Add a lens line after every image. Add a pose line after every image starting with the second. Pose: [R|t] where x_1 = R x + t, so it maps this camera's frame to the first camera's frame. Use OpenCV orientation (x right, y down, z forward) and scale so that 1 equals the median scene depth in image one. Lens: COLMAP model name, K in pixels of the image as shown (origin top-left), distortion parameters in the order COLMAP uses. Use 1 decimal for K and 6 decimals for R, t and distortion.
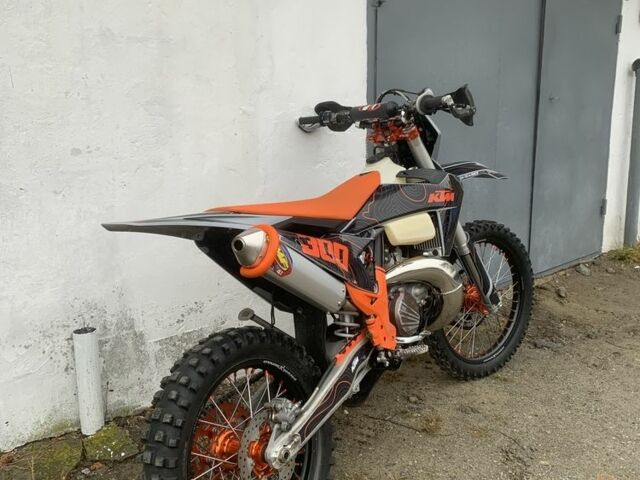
lens RADIAL K [[654.7, 0, 320.0], [0, 654.7, 240.0], [0, 0, 1]] dist [0.015795, -0.000902]
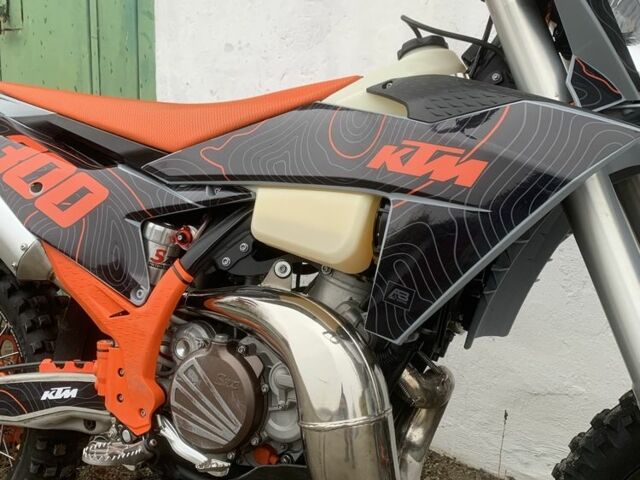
lens RADIAL K [[654.7, 0, 320.0], [0, 654.7, 240.0], [0, 0, 1]] dist [0.015795, -0.000902]
pose [[0.169588, 0.236545, -0.956706, 0.307972], [-0.235791, 0.952312, 0.193661, -0.049732], [0.956892, 0.192740, 0.217276, 0.552026]]
